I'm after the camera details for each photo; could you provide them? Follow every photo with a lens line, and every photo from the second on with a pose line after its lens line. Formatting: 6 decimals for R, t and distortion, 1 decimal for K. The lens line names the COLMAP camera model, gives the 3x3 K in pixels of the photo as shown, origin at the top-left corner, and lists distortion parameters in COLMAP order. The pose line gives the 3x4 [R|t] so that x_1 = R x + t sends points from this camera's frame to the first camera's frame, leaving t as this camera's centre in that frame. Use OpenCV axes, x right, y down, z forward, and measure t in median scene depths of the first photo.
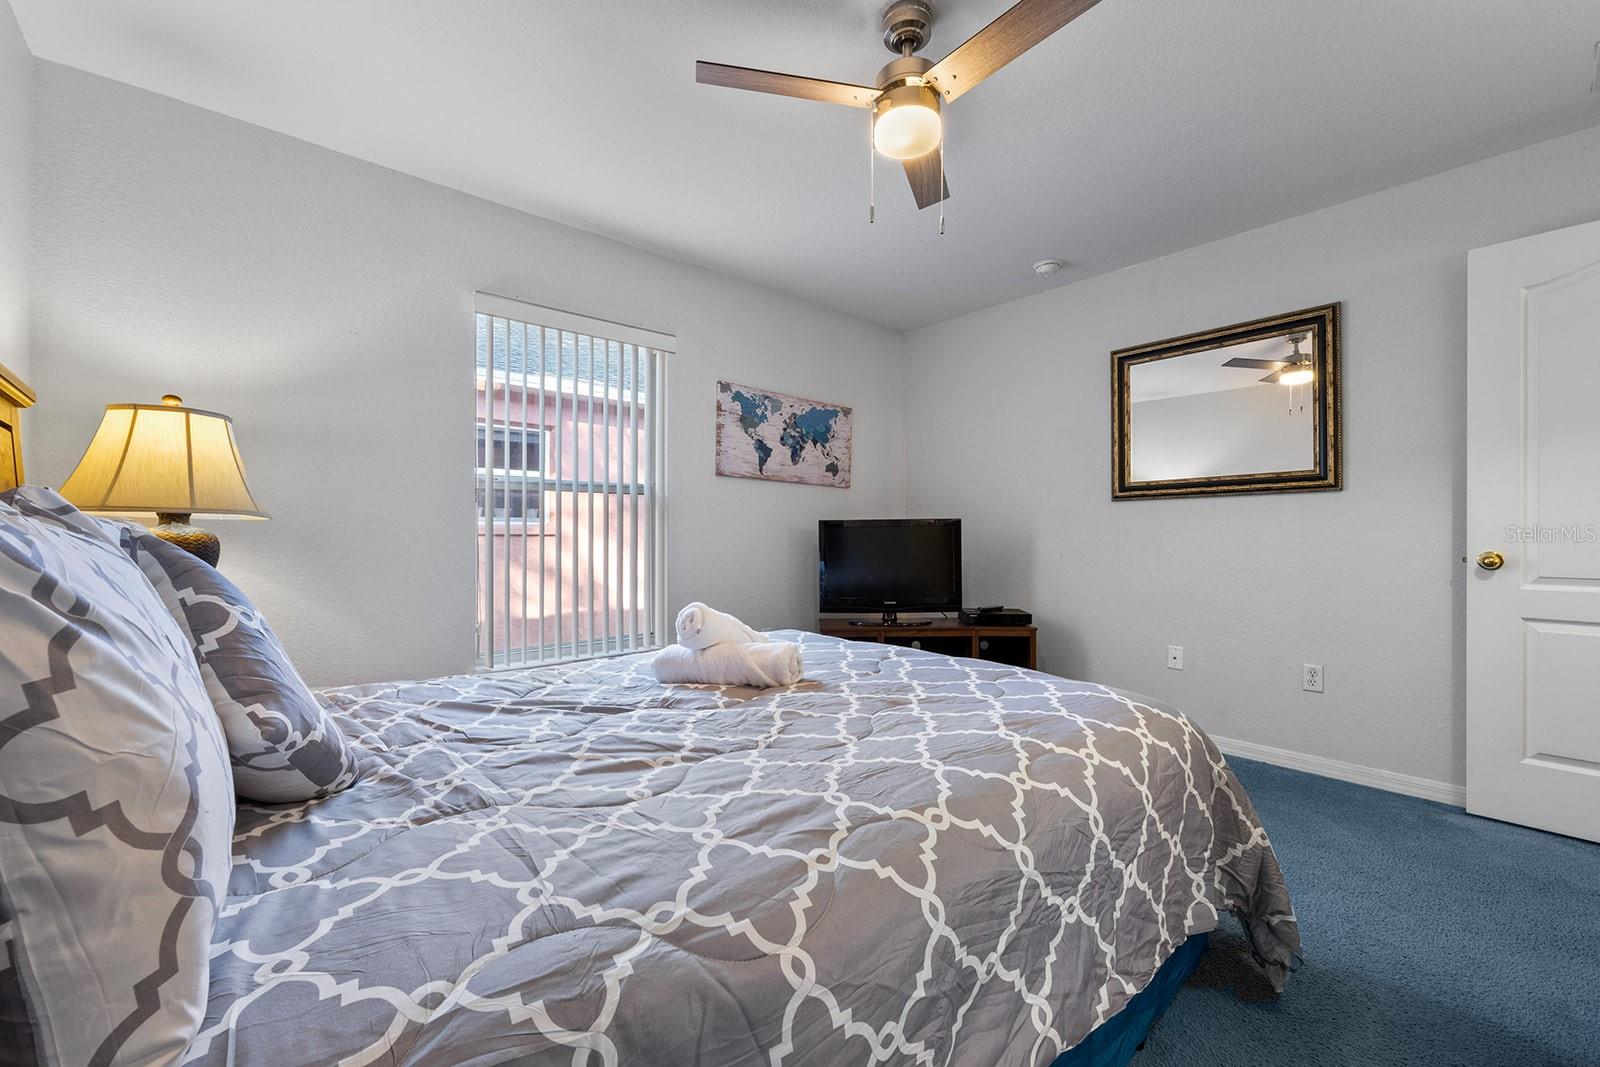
lens RADIAL K [[652.4, 0, 802.4], [0, 652.4, 535.1], [0, 0, 1]] dist [0.001754, -0.000502]
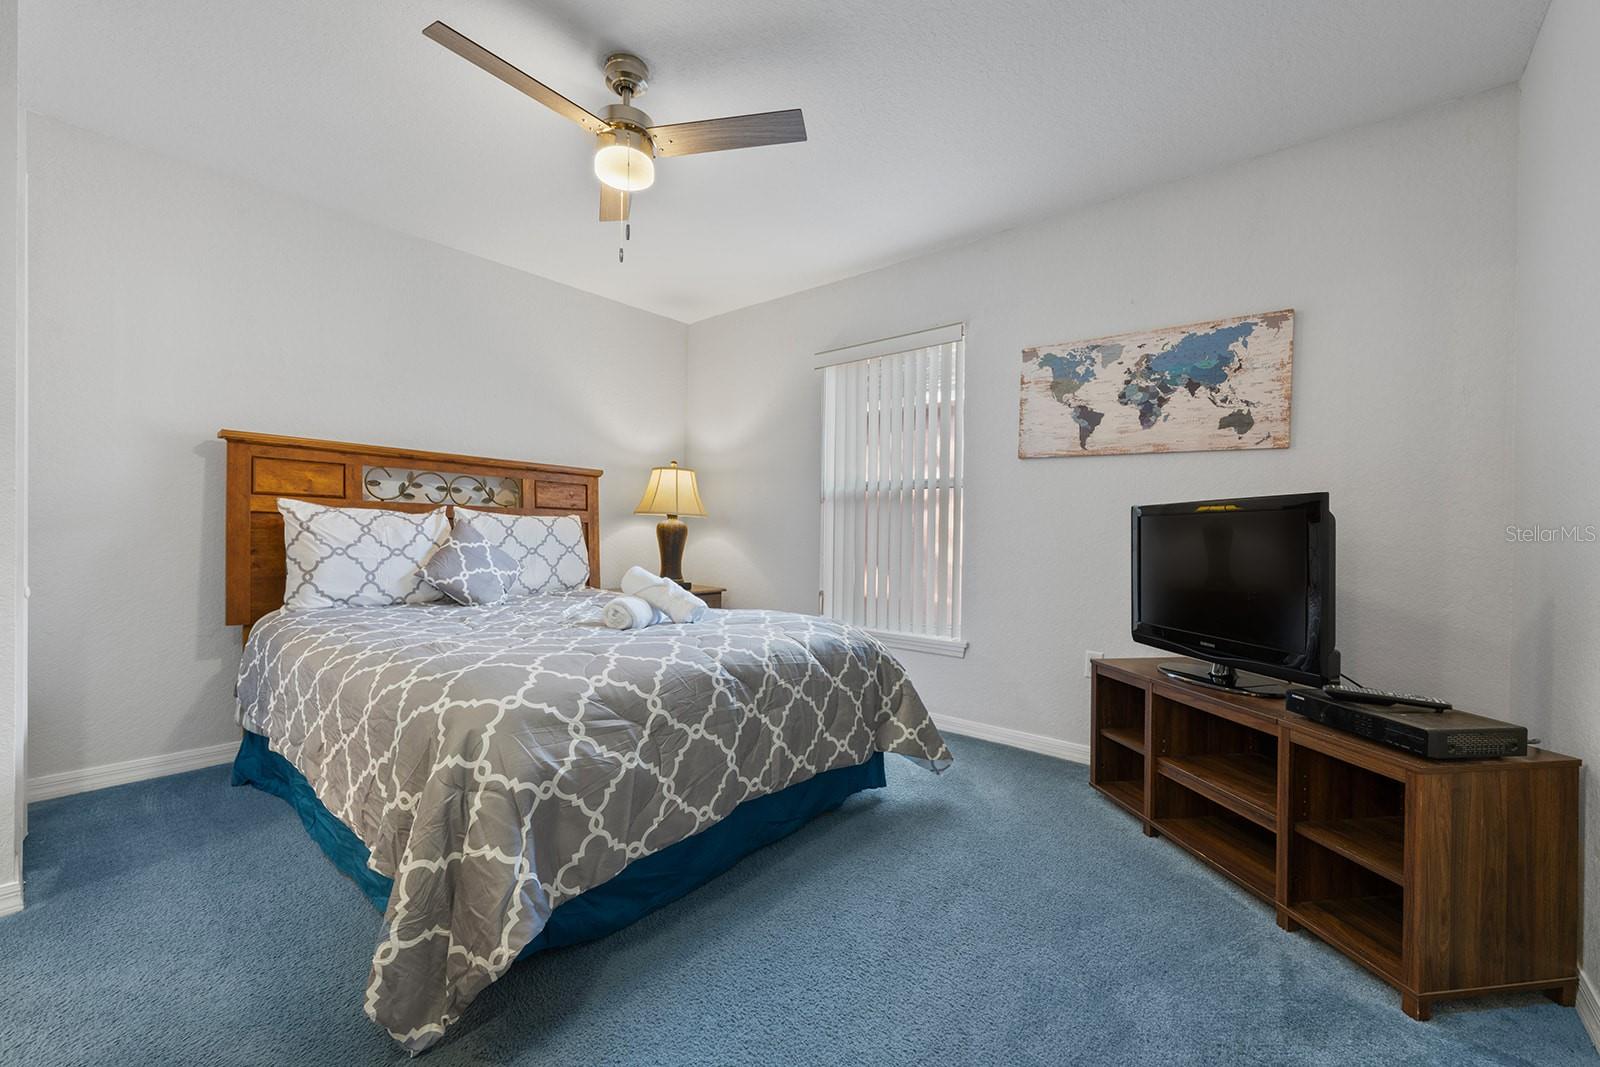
lens RADIAL K [[652.4, 0, 799.5], [0, 652.4, 533.1], [0, 0, 1]] dist [0.001754, -0.000502]
pose [[0.156218, 0.000439, -0.987723, 0.638748], [-0.017354, 0.999847, -0.002300, 0.012265], [0.987570, 0.017500, 0.156201, 0.544983]]
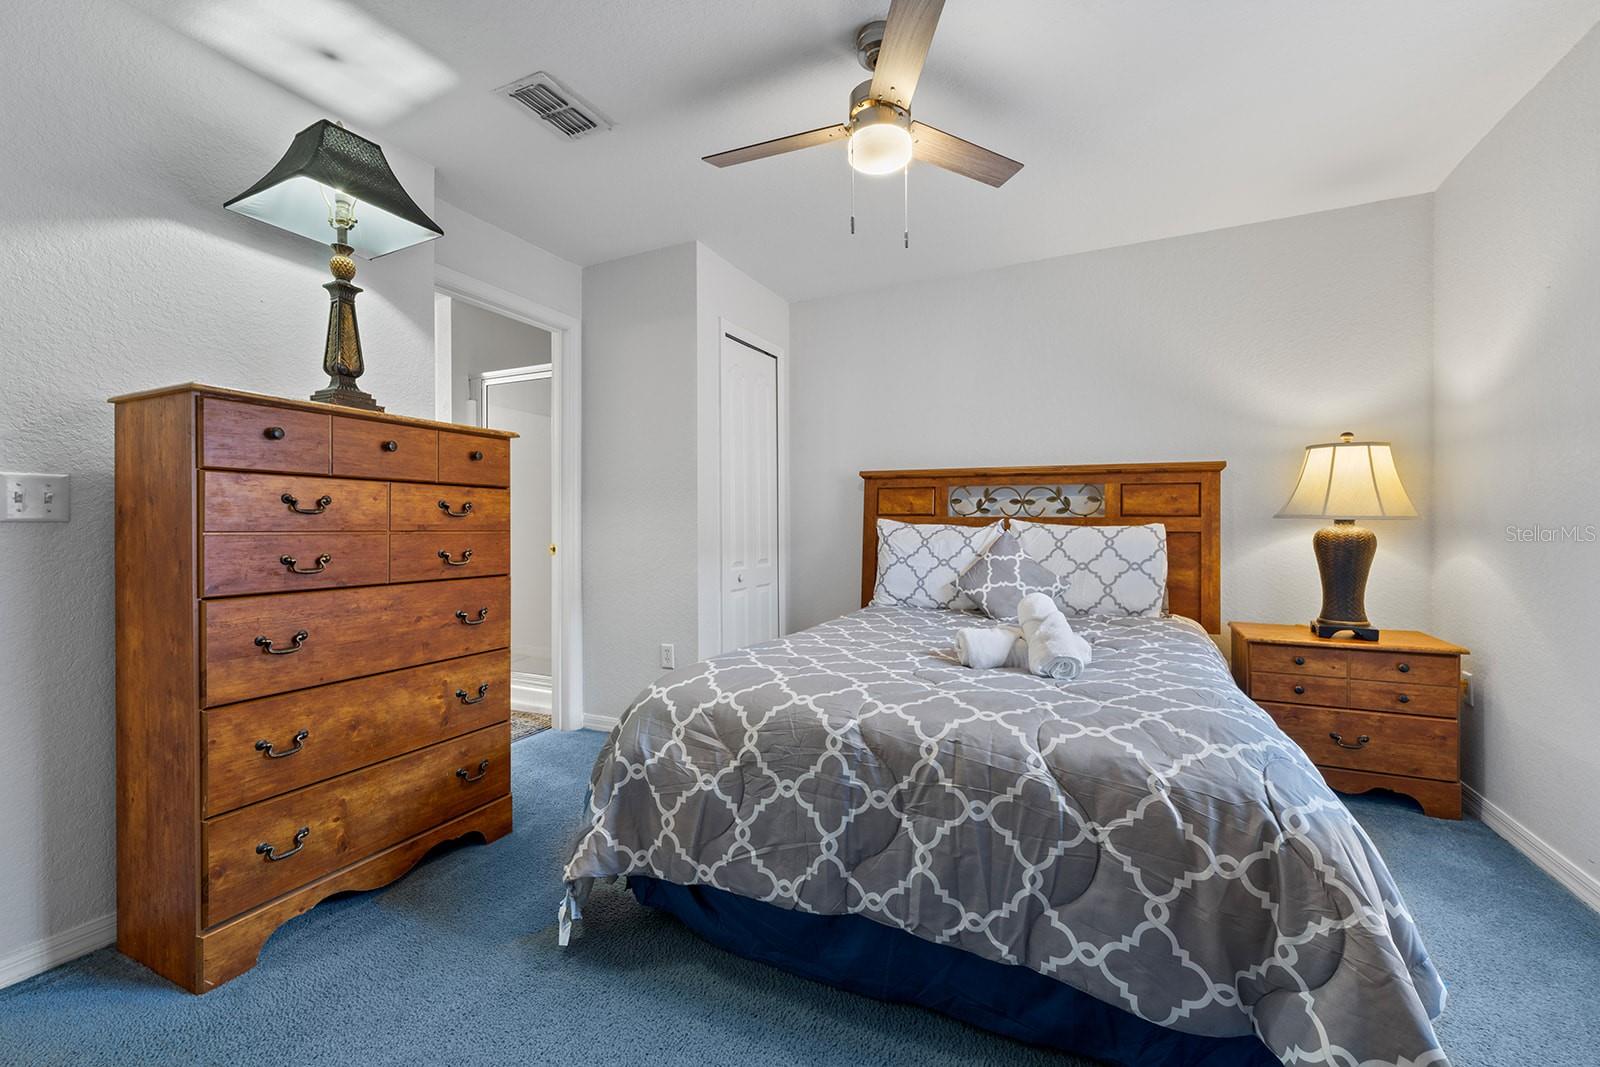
lens RADIAL K [[652.4, 0, 800.9], [0, 652.4, 525.9], [0, 0, 1]] dist [0.001754, -0.000502]
pose [[-0.920138, -0.002951, -0.391584, 0.320651], [-0.003715, 0.999992, 0.001192, -0.007419], [0.391577, 0.002552, -0.920142, 0.914877]]
